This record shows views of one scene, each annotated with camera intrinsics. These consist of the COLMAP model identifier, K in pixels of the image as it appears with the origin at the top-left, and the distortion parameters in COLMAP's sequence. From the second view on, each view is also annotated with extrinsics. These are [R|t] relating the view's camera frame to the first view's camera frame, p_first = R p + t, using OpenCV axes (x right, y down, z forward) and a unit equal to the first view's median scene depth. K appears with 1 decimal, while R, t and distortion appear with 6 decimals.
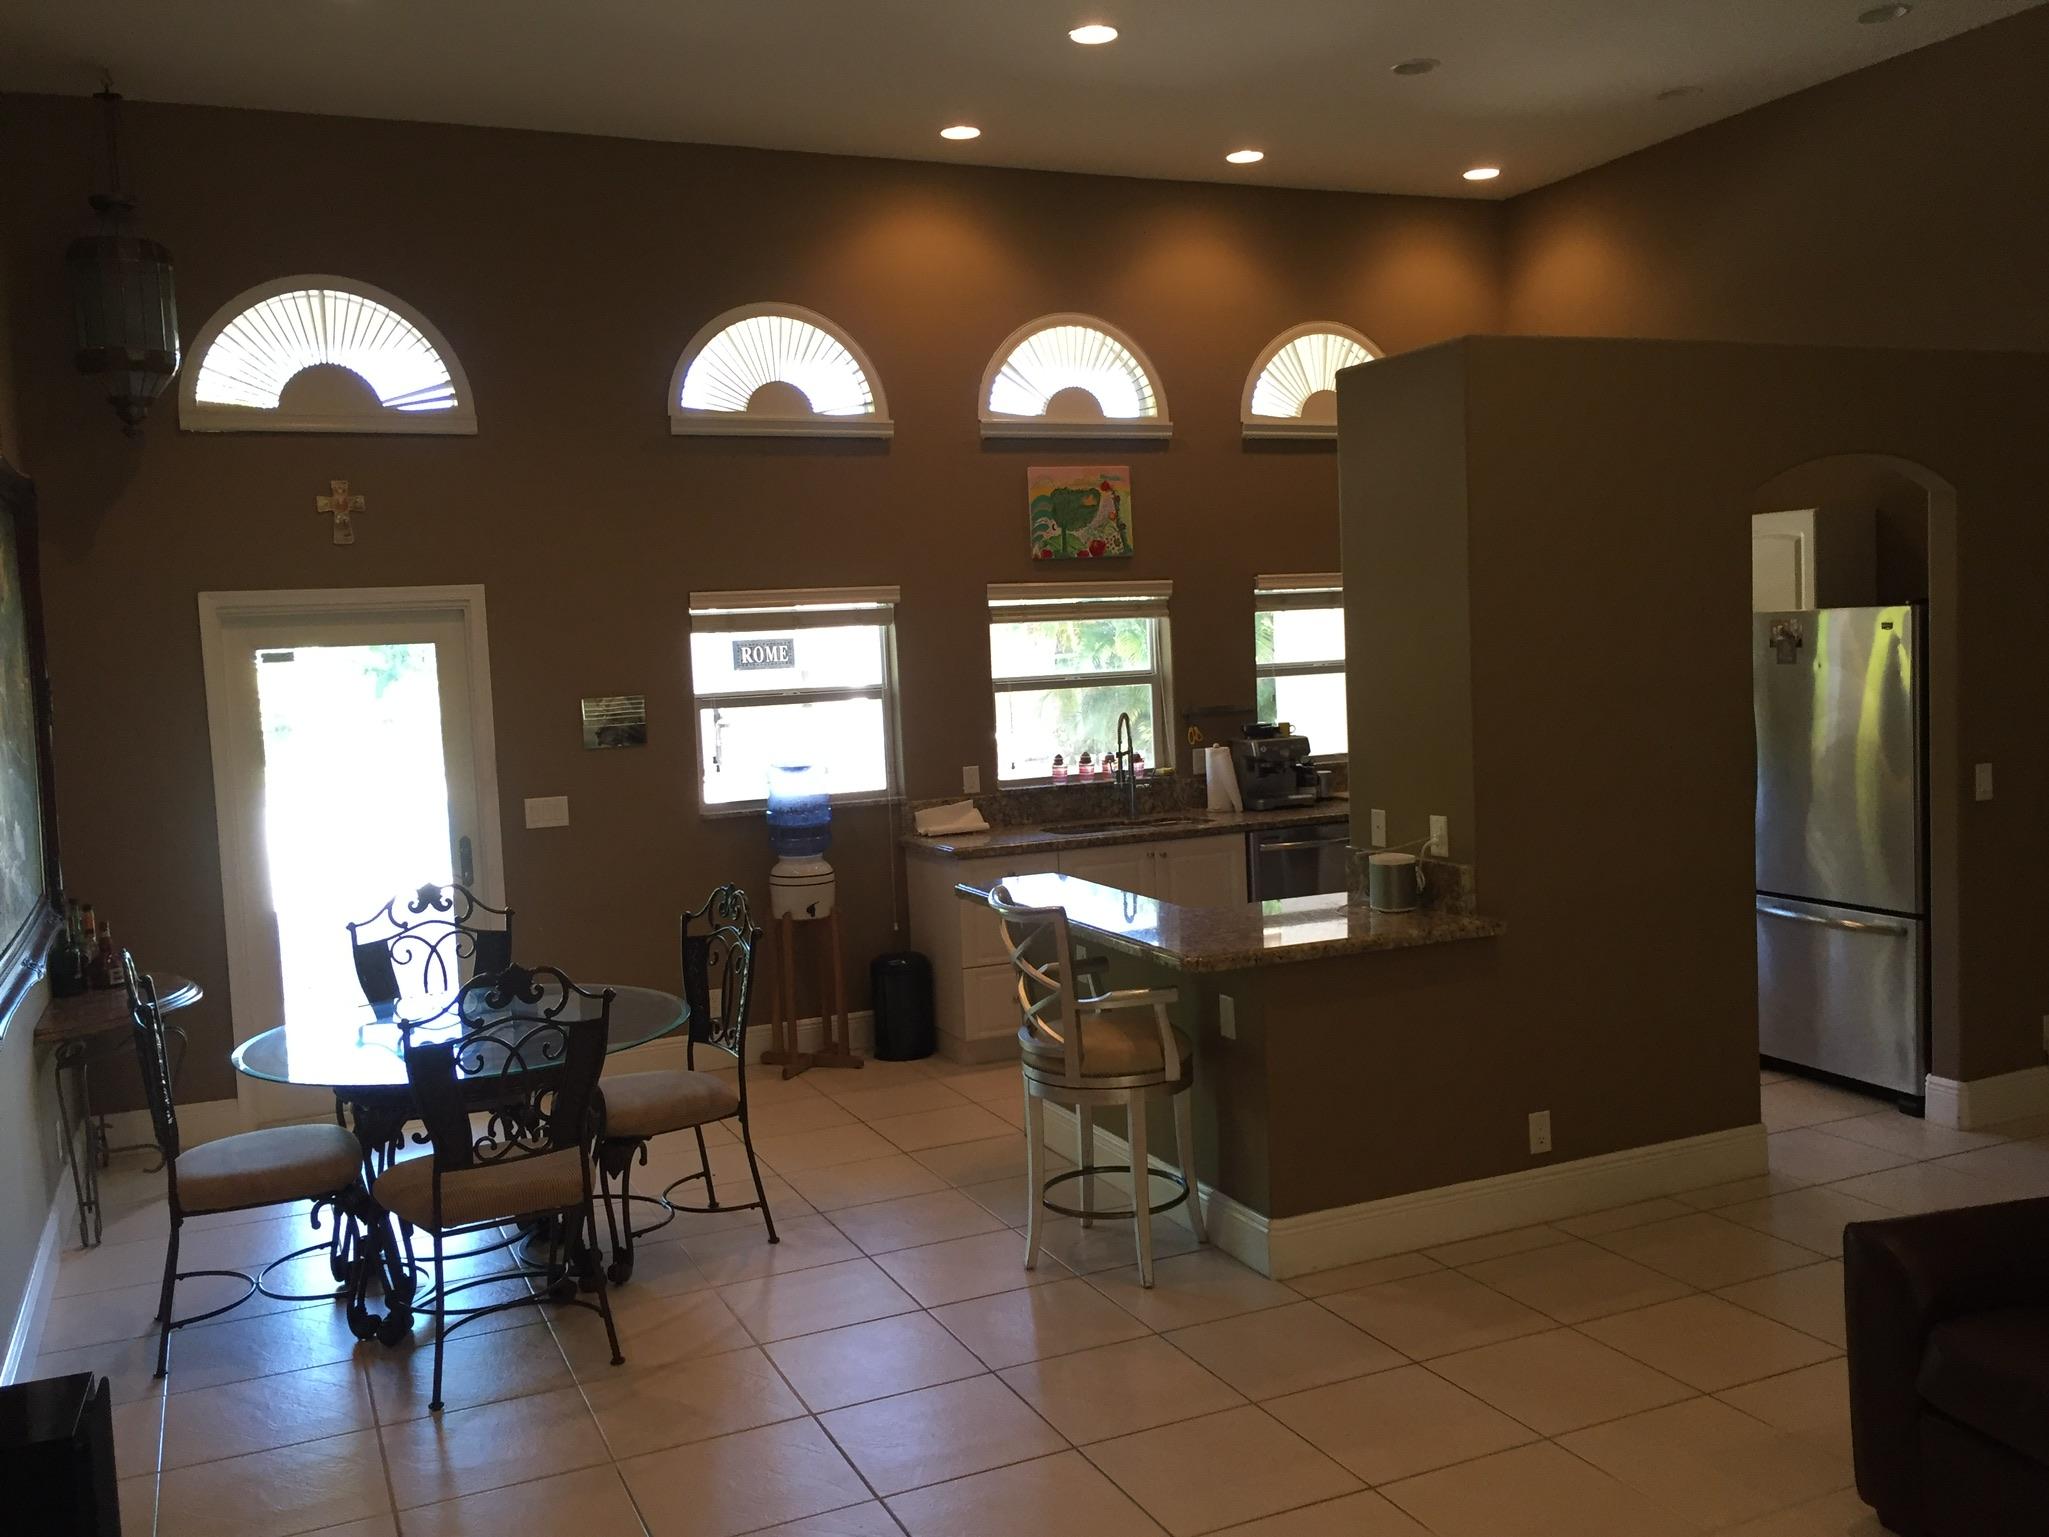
lens RADIAL K [[1761.3, 0, 1034.3], [0, 1761.3, 764.7], [0, 0, 1]] dist [0.062586, -0.094205]
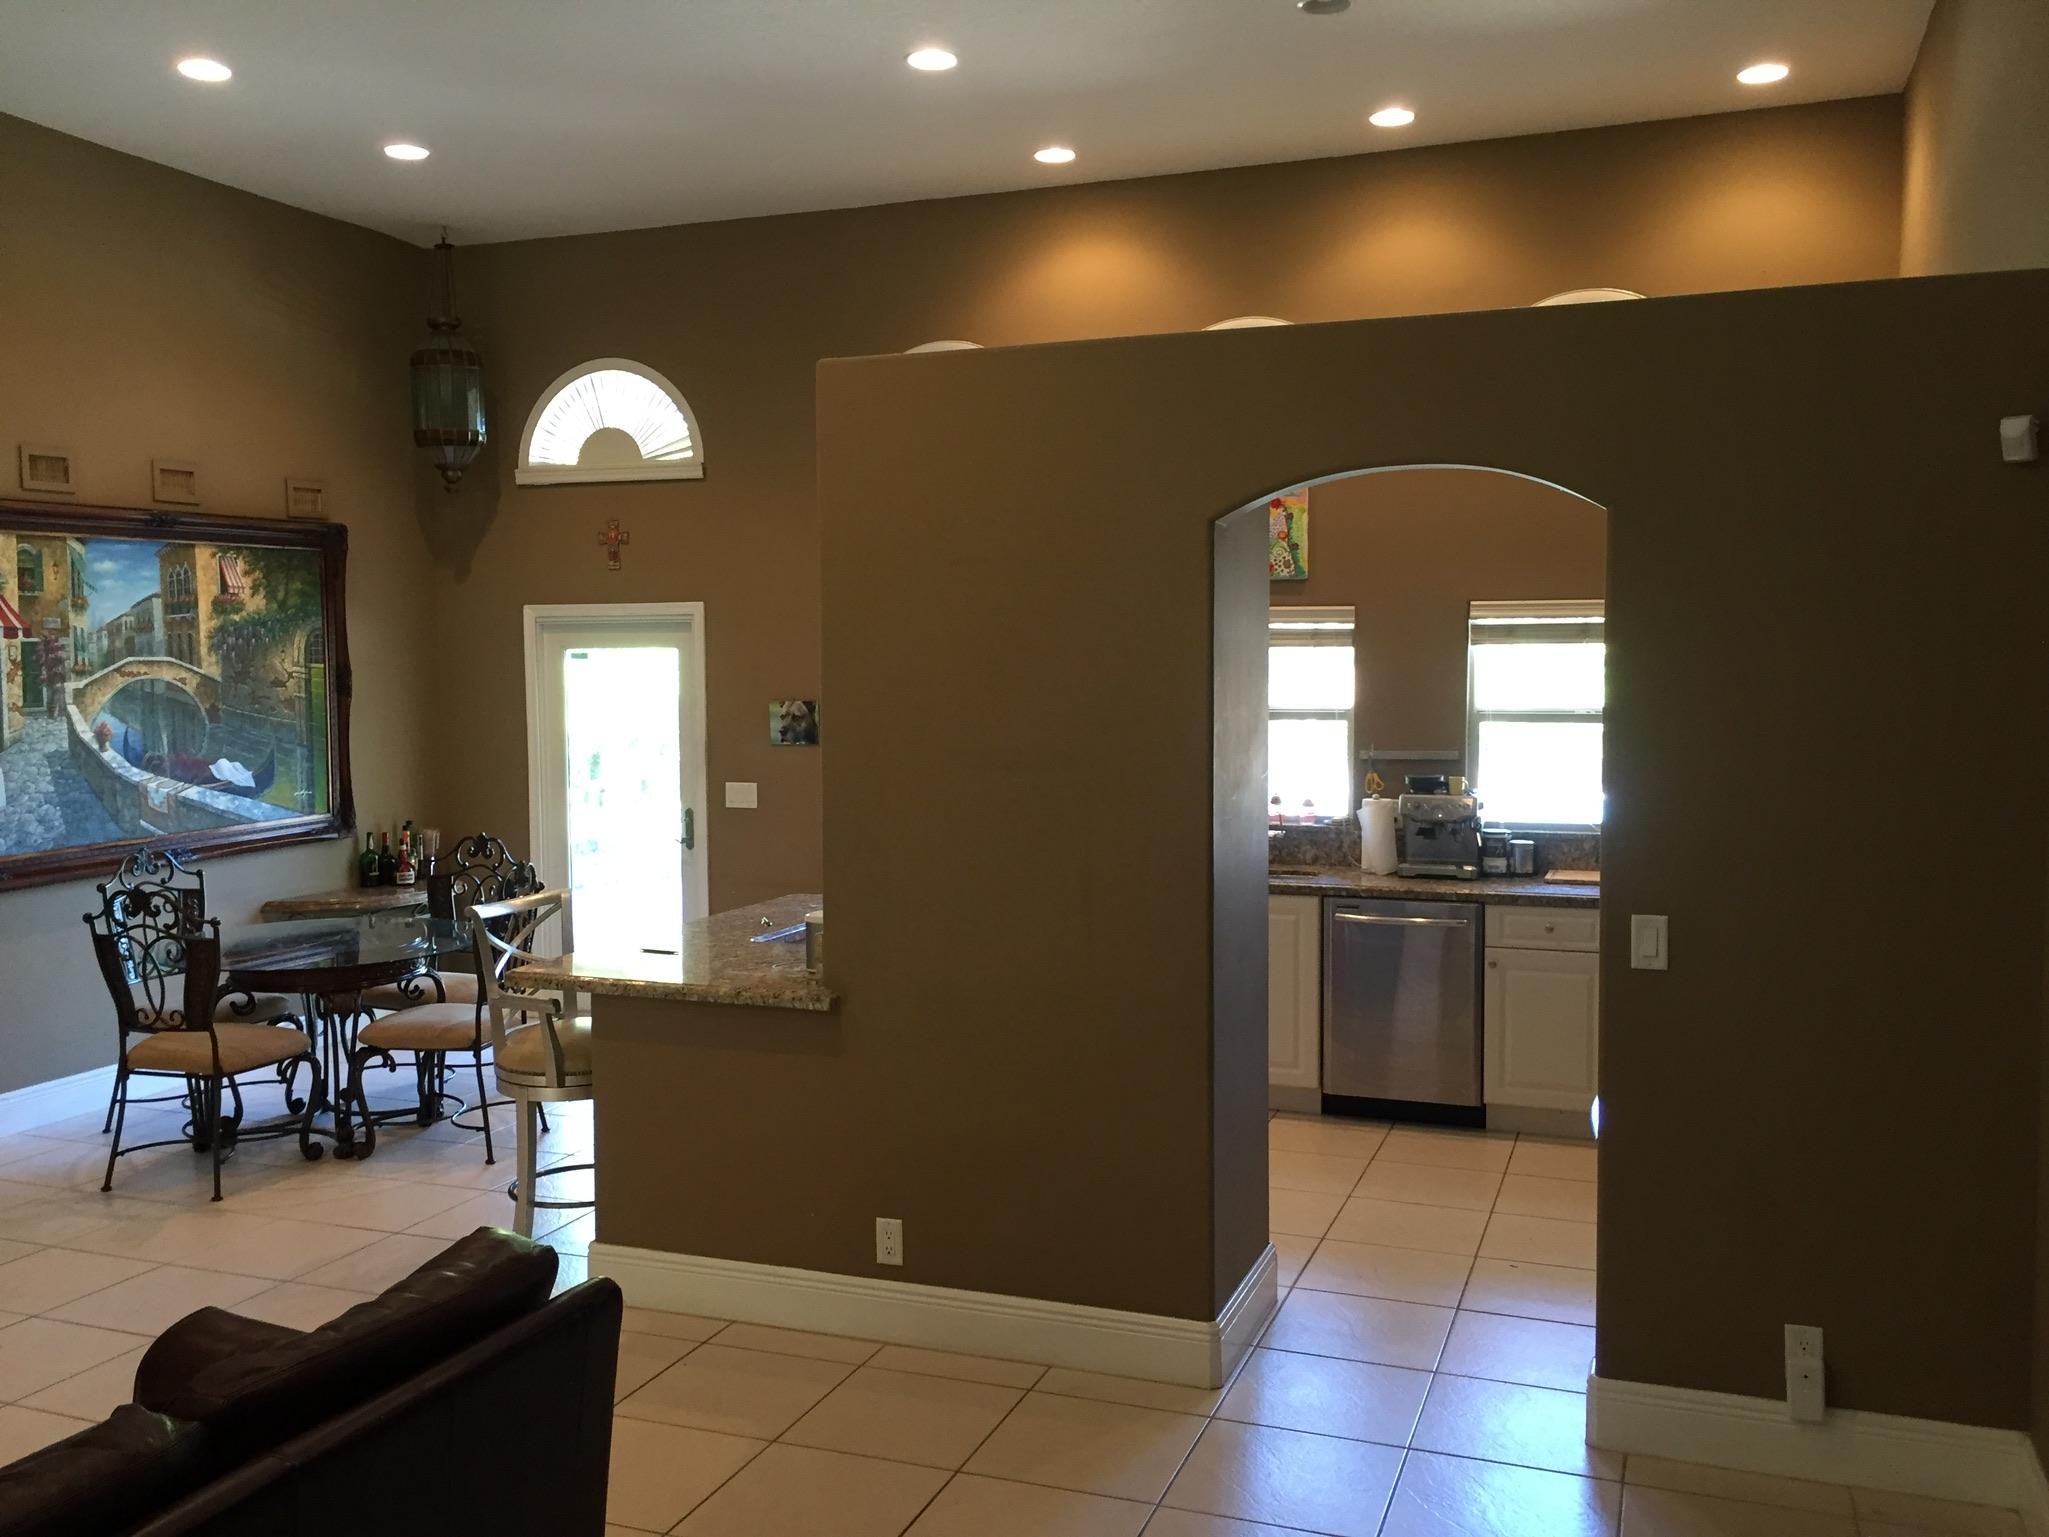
lens RADIAL K [[1761.3, 0, 1032.1], [0, 1761.3, 770.7], [0, 0, 1]] dist [0.062586, -0.094205]
pose [[0.709273, 0.084637, -0.699834, 0.706860], [-0.079703, 0.996029, 0.039681, -0.053270], [0.700414, 0.027634, 0.713202, 0.304584]]
